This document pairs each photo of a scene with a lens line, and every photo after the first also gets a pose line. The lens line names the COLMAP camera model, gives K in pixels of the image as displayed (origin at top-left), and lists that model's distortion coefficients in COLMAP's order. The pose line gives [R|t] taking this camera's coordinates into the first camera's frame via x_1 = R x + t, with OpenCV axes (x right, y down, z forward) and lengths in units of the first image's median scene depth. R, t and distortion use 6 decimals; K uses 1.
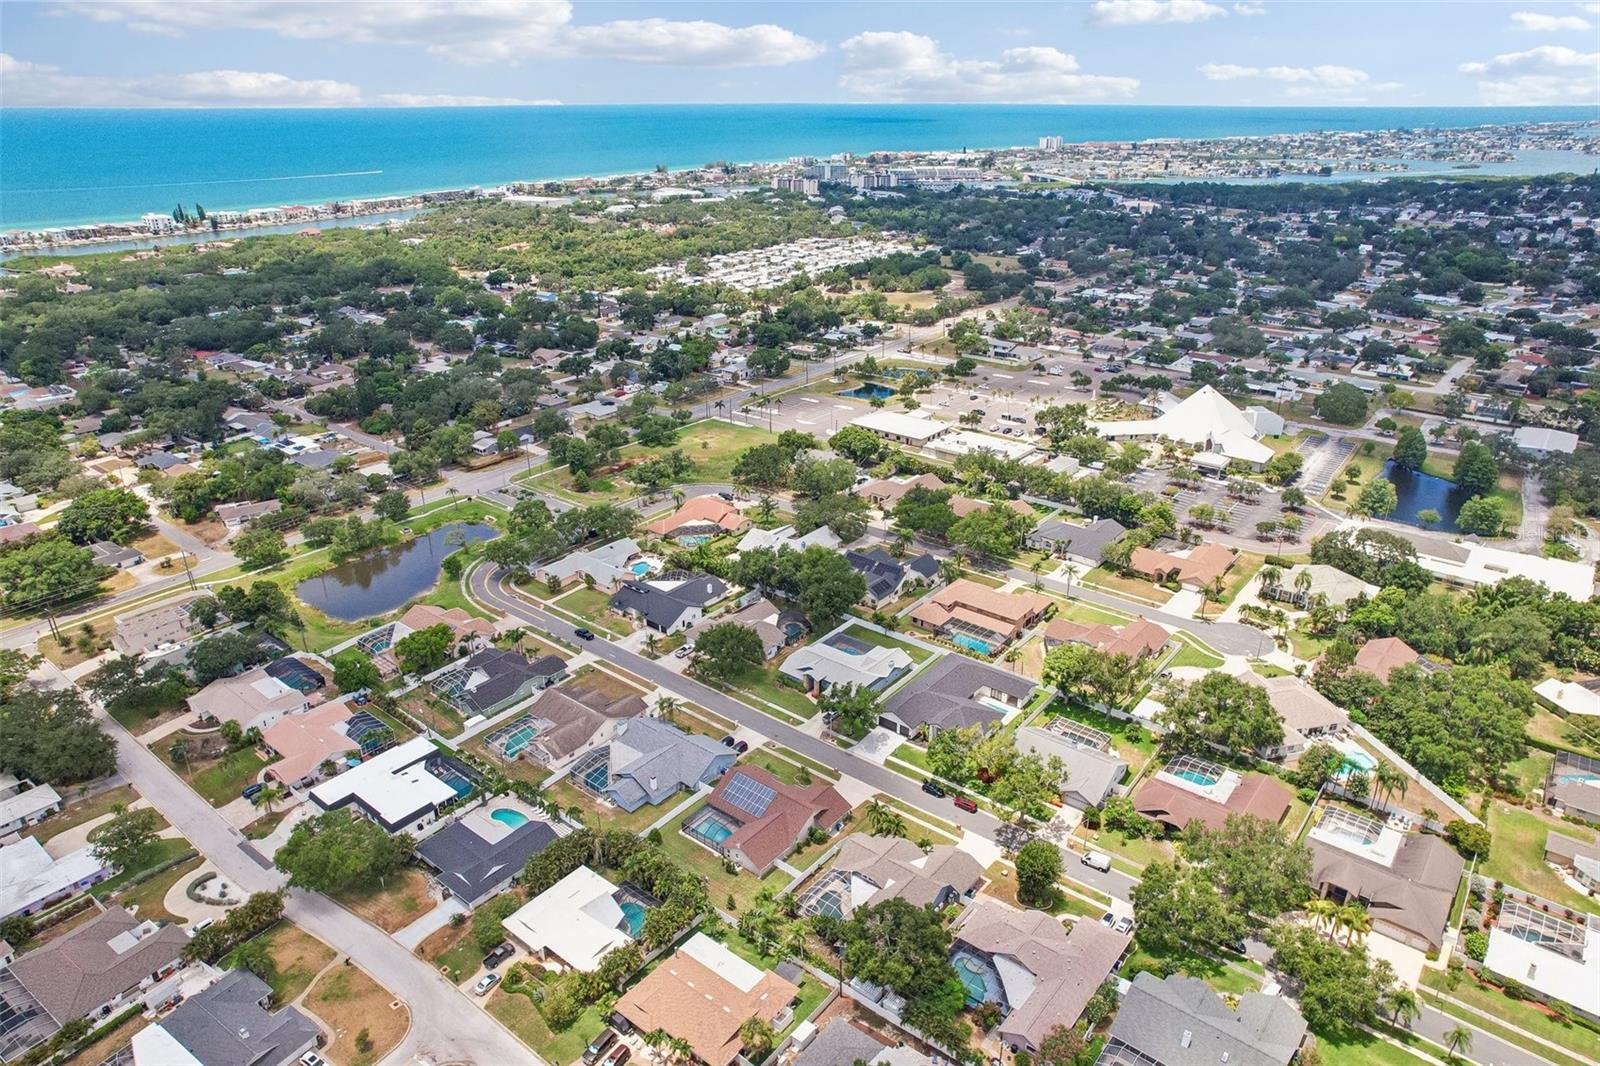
lens RADIAL K [[1016.5, 0, 800.0], [0, 1016.5, 533.0], [0, 0, 1]] dist [-0.041784, -0.000936]
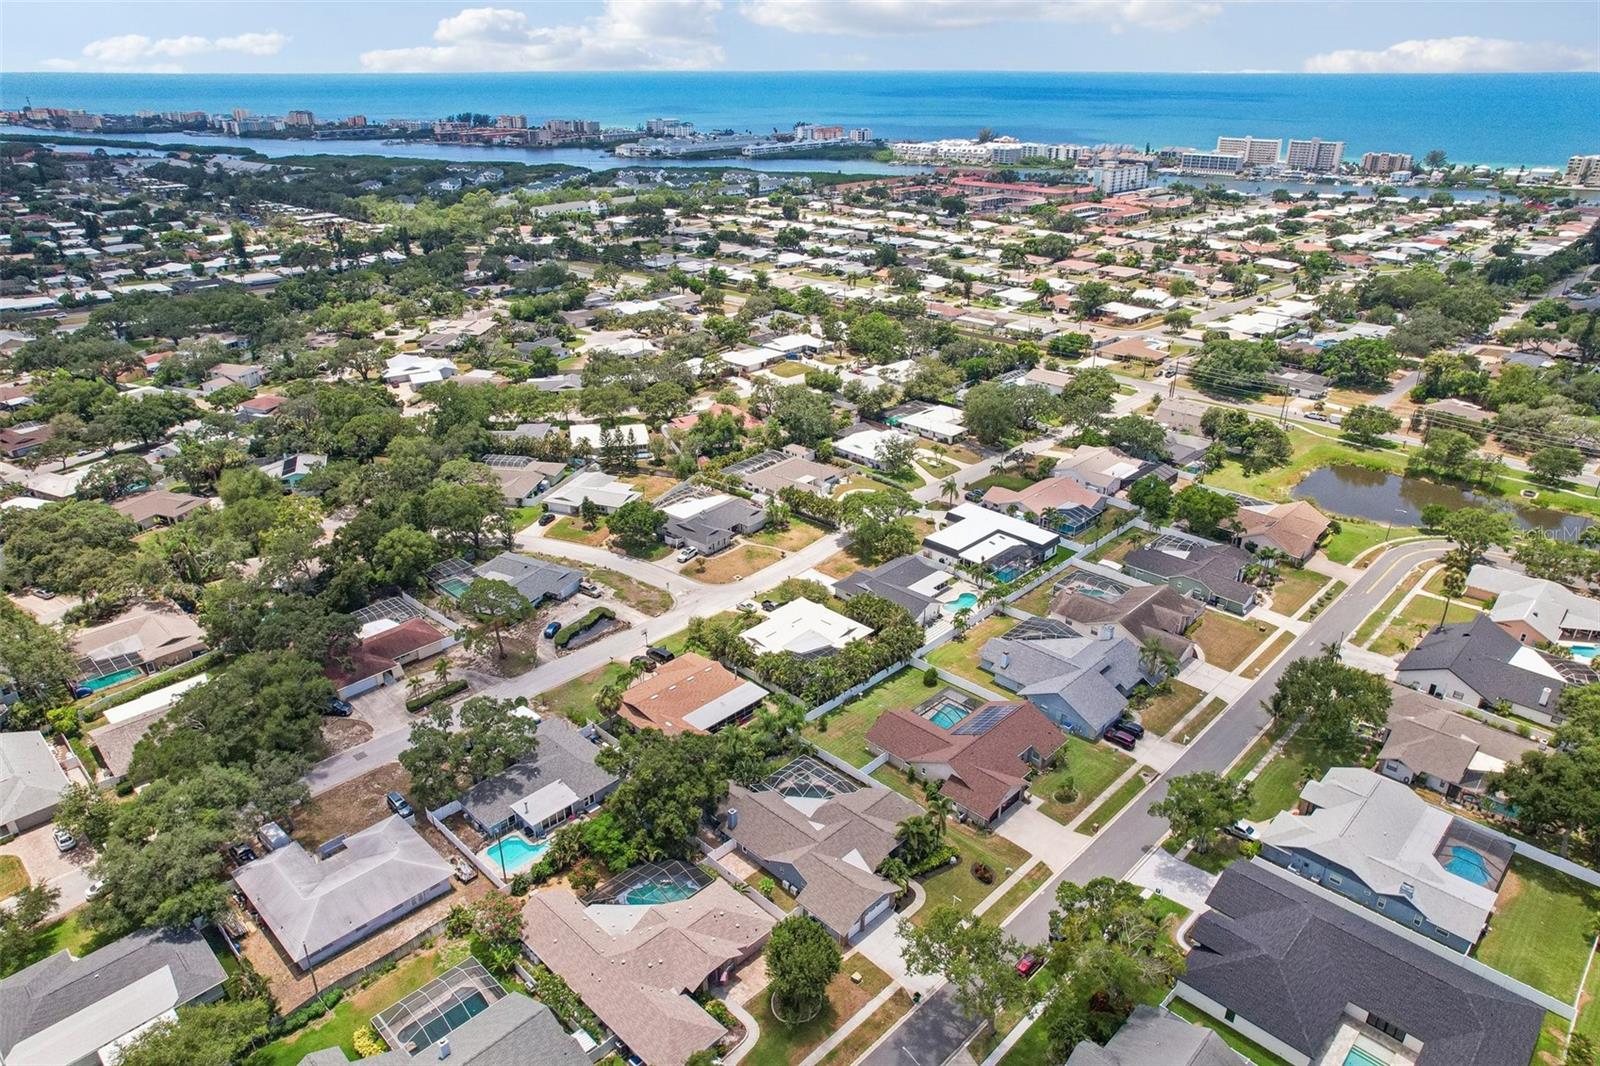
lens RADIAL K [[1016.5, 0, 800.0], [0, 1016.5, 533.0], [0, 0, 1]] dist [-0.041784, -0.000936]
pose [[-0.114851, 0.406787, -0.906275, 0.584848], [-0.389695, 0.820732, 0.417776, -0.123116], [0.913754, 0.401153, 0.064261, 0.727931]]
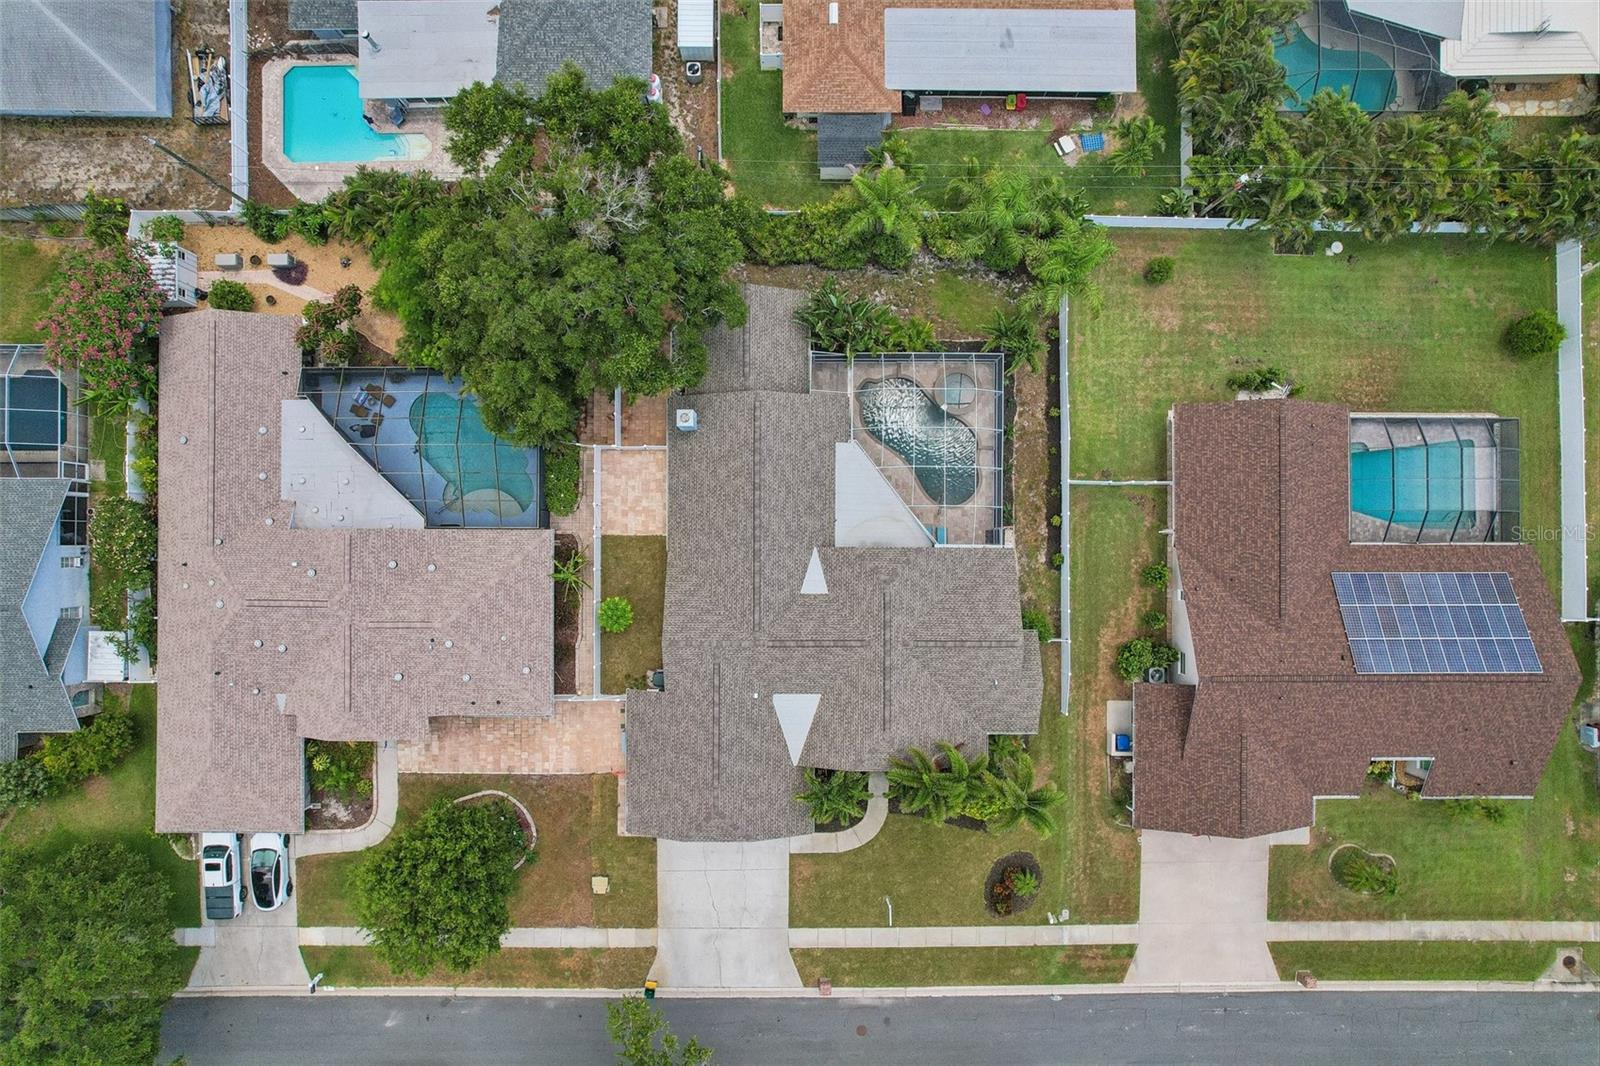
lens RADIAL K [[1016.5, 0, 800.0], [0, 1016.5, 533.0], [0, 0, 1]] dist [-0.041784, -0.000936]
pose [[-0.789870, 0.613062, -0.016159, 0.074739], [-0.252667, -0.301302, 0.919444, 0.050367], [0.558807, 0.730324, 0.392889, 0.737209]]
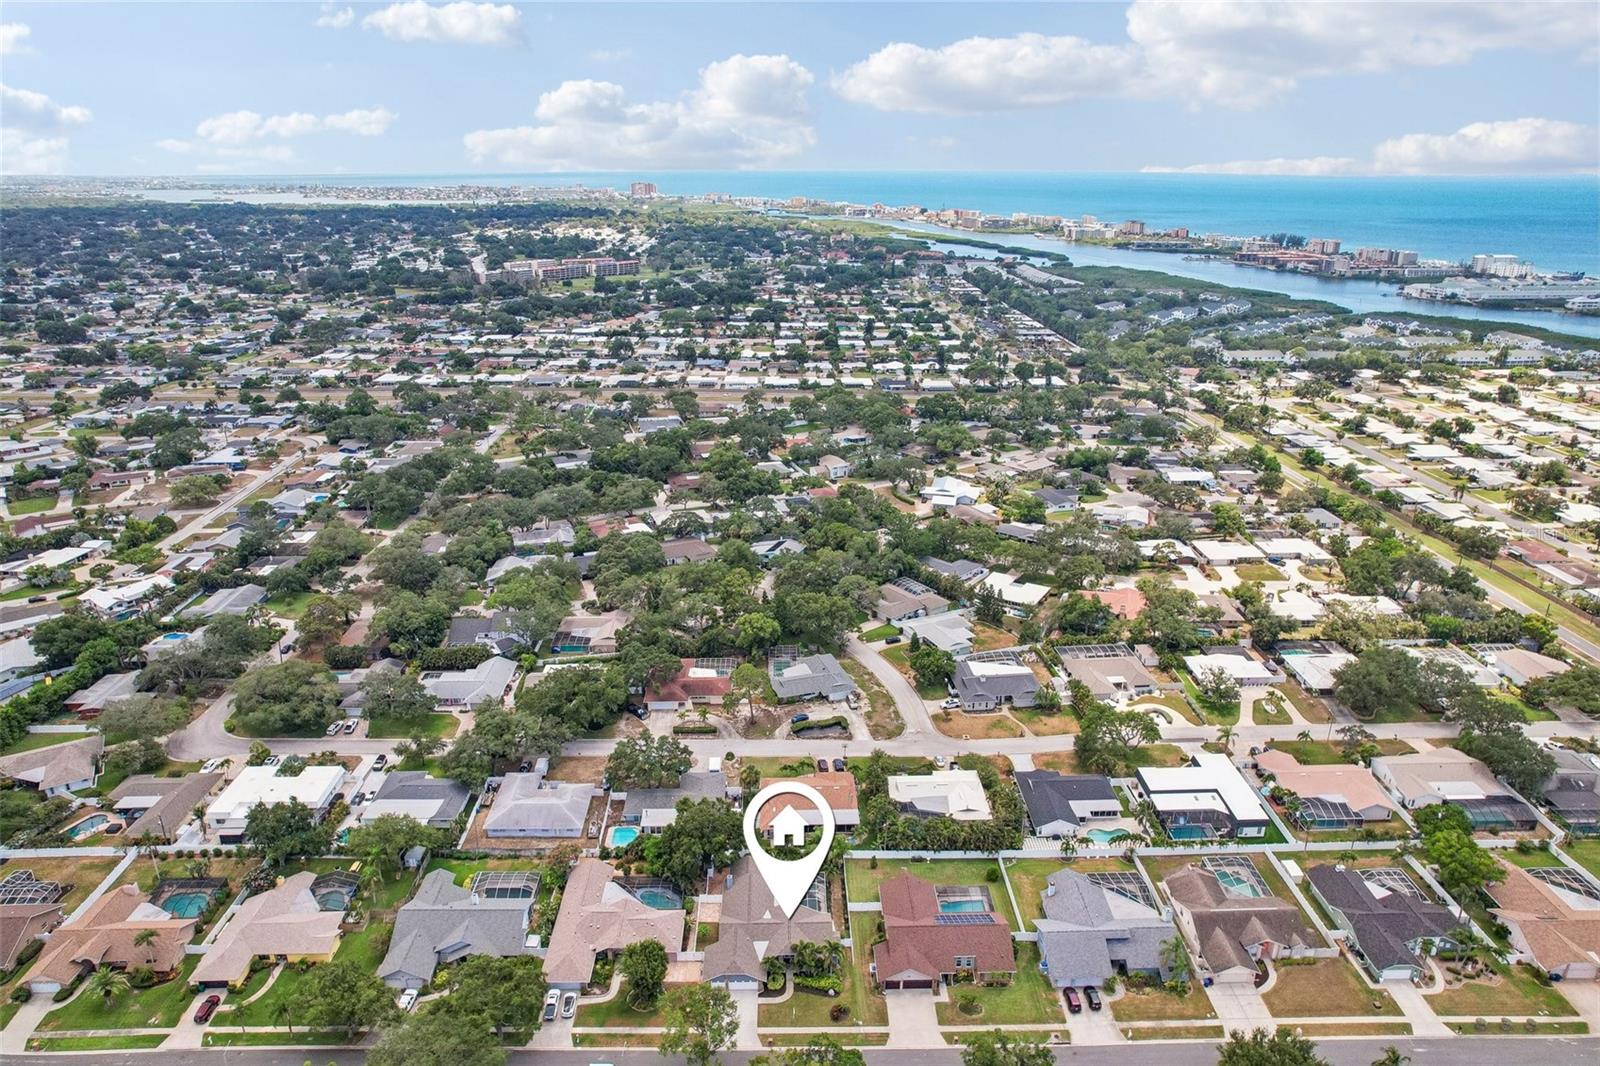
lens RADIAL K [[1016.5, 0, 800.0], [0, 1016.5, 533.0], [0, 0, 1]] dist [-0.041784, -0.000936]
pose [[-0.777529, 0.201300, -0.595757, 0.500894], [-0.255159, 0.764897, 0.591461, -0.471728], [0.574754, 0.611891, -0.543366, 1.139351]]
